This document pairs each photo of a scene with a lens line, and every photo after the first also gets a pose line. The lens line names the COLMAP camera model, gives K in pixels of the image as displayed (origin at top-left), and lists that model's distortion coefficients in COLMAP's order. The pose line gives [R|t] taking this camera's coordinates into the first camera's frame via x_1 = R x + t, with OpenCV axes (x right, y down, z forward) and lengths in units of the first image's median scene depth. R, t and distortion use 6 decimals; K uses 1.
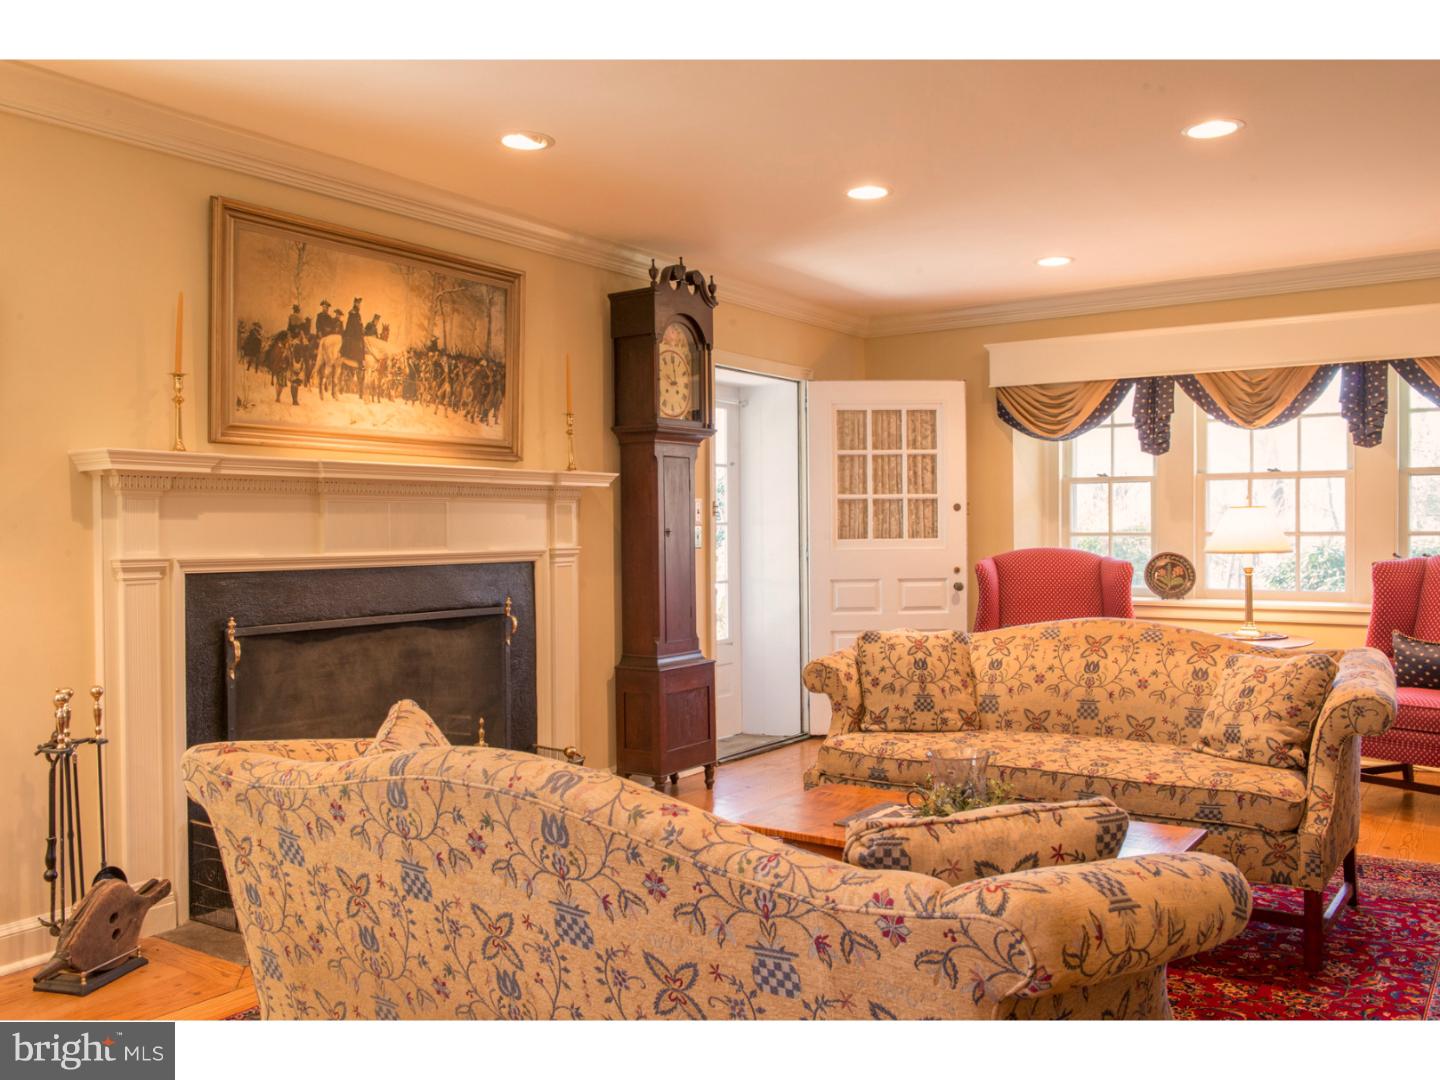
lens RADIAL K [[1205.6, 0, 715.6], [0, 1205.6, 537.7], [0, 0, 1]] dist [-0.005782, -0.012306]
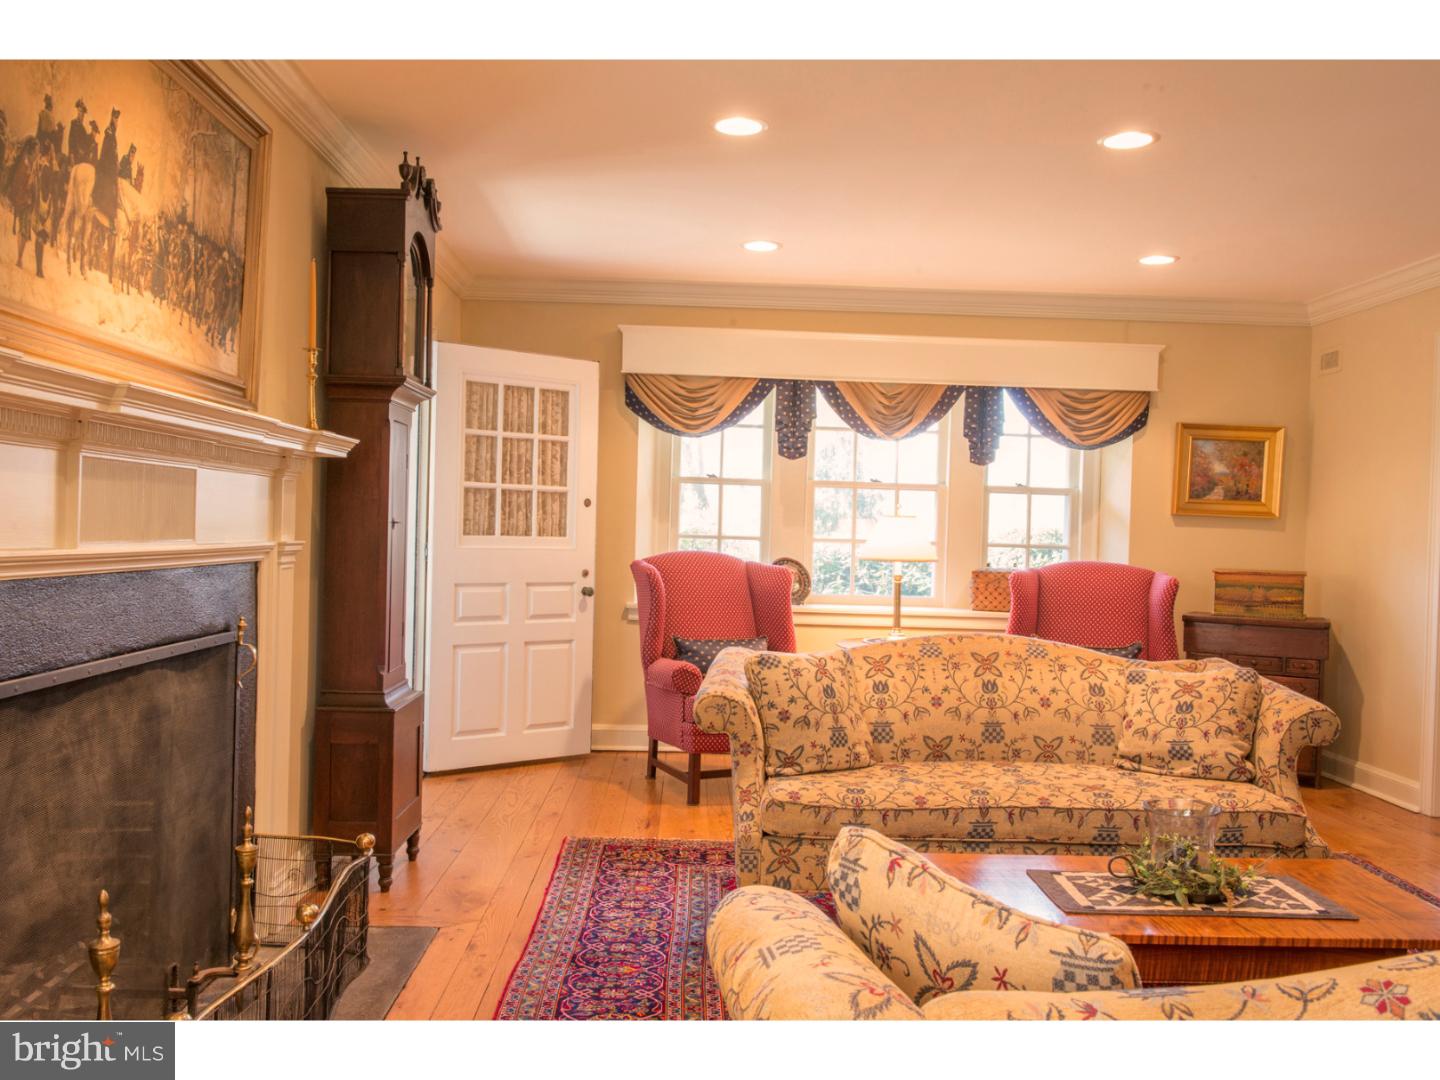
lens RADIAL K [[1205.6, 0, 718.4], [0, 1205.6, 536.9], [0, 0, 1]] dist [-0.005782, -0.012306]
pose [[0.807446, 0.026145, 0.589362, -0.382425], [-0.029551, 0.999556, -0.003856, 0.000965], [-0.589201, -0.014302, 0.807860, 0.342864]]
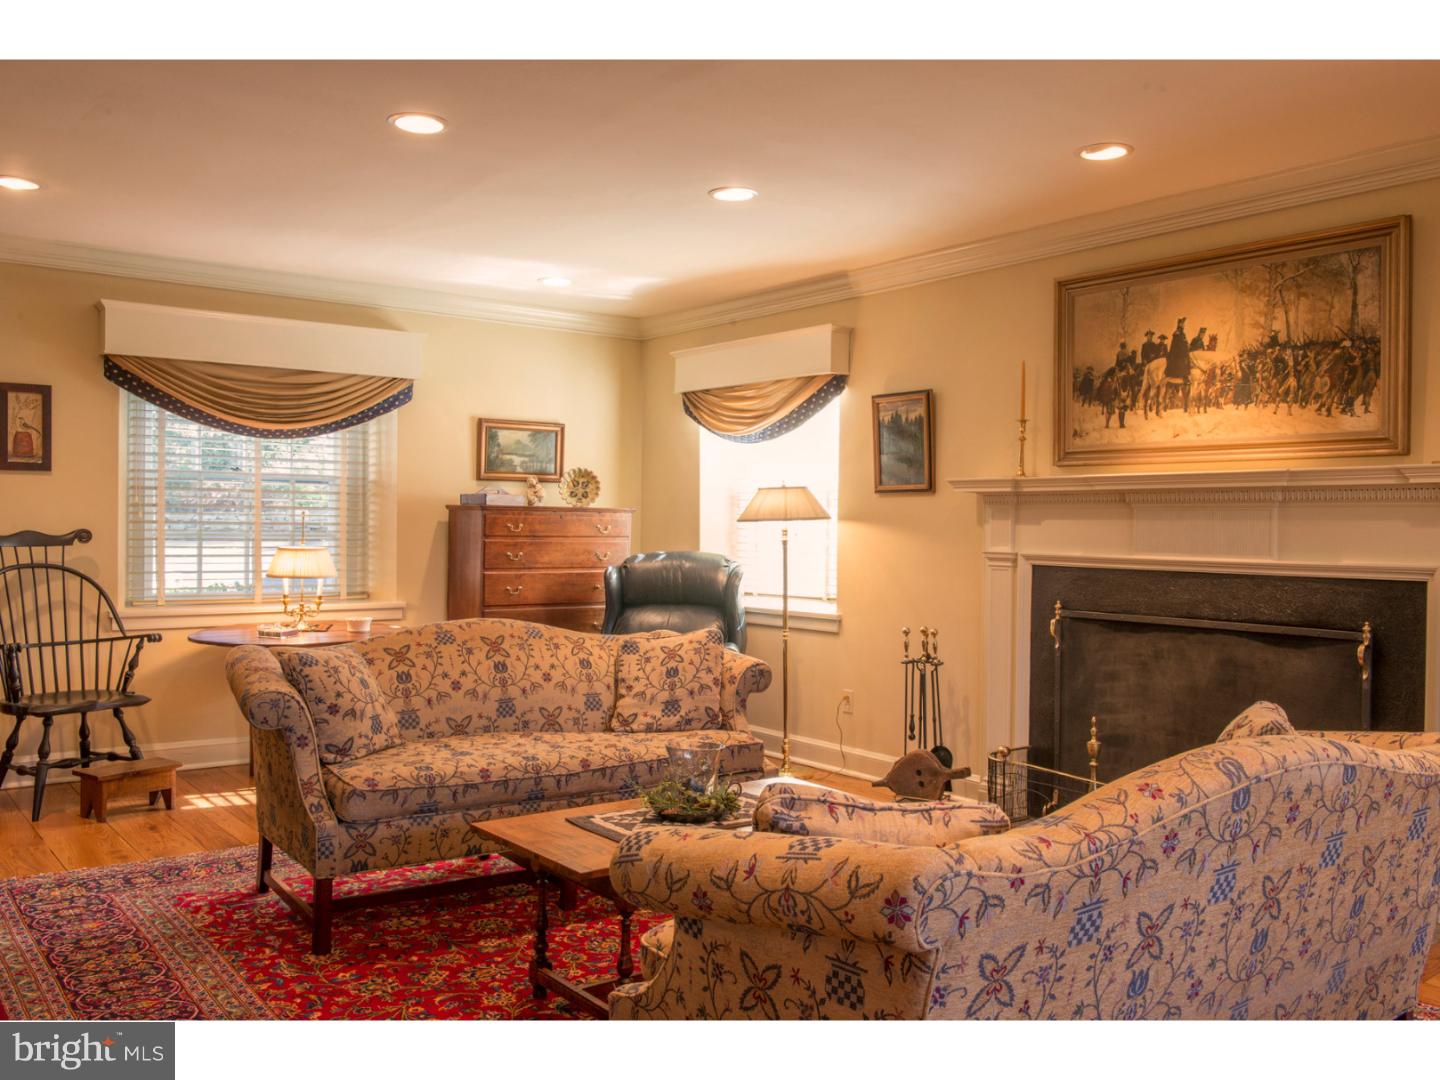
lens RADIAL K [[1205.6, 0, 722.1], [0, 1205.6, 540.3], [0, 0, 1]] dist [-0.005782, -0.012306]
pose [[-0.305981, 0.013946, -0.951935, 0.811121], [-0.018388, 0.999620, 0.020555, -0.016304], [0.951860, 0.023794, -0.305609, 0.905184]]
